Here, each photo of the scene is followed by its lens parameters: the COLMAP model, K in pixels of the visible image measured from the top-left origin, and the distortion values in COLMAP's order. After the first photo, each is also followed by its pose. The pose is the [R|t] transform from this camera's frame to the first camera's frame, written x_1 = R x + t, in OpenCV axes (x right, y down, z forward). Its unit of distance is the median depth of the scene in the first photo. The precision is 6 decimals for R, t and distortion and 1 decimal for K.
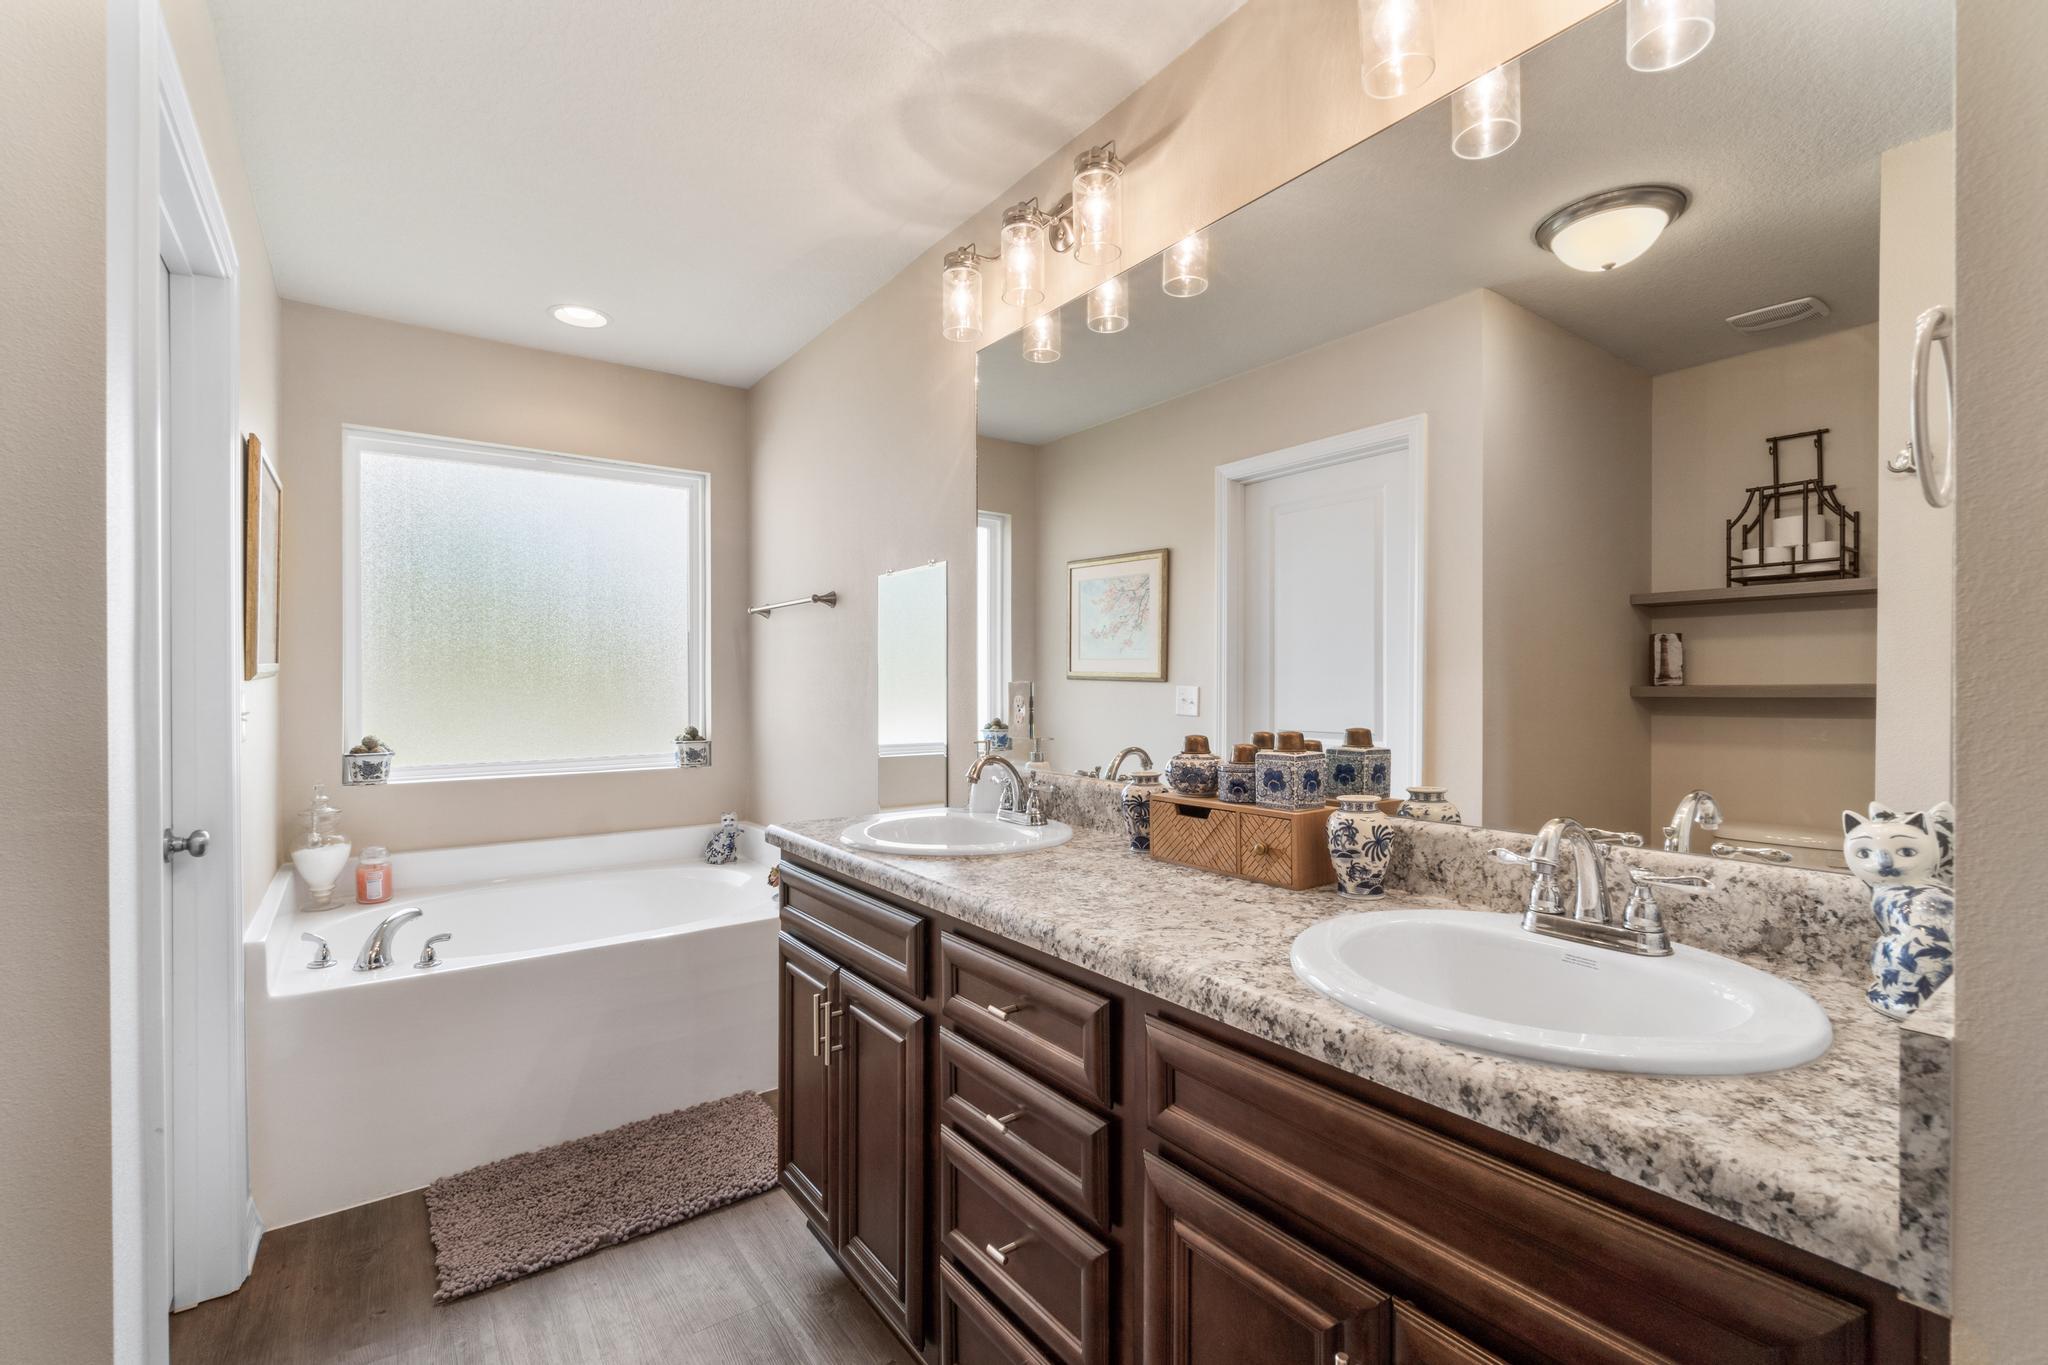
lens RADIAL K [[888.3, 0, 1030.4], [0, 888.3, 679.7], [0, 0, 1]] dist [-0.005295, 0.000607]
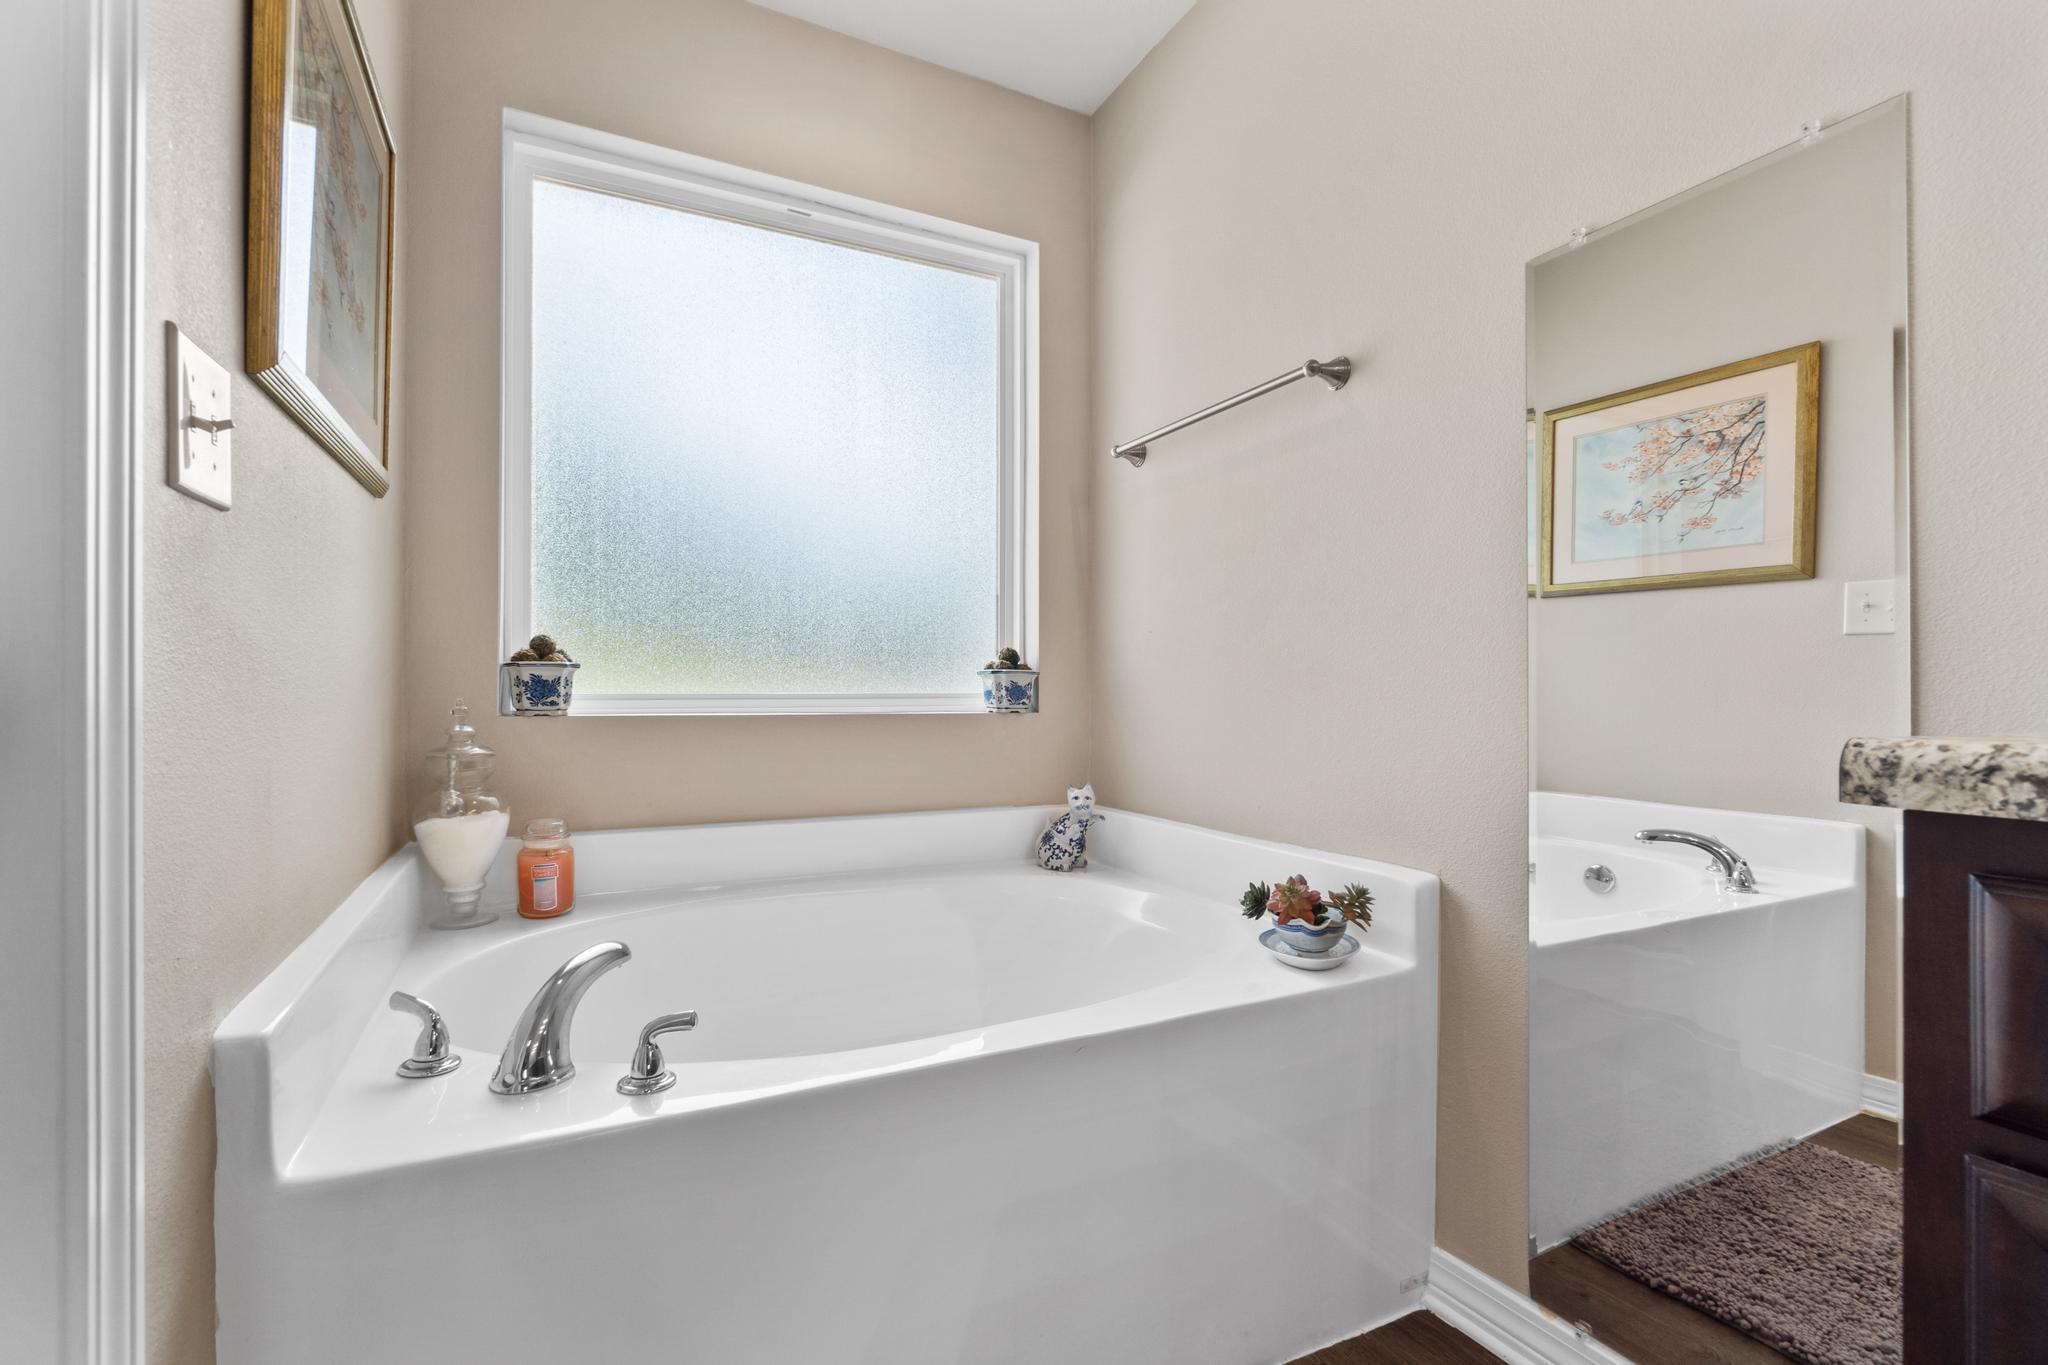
lens RADIAL K [[888.3, 0, 1005.1], [0, 888.3, 686.5], [0, 0, 1]] dist [-0.005295, 0.000607]
pose [[0.984854, 0.003789, -0.173344, -0.334820], [-0.004654, 0.999979, -0.004583, 0.099935], [0.173323, 0.005320, 0.984851, 0.465859]]
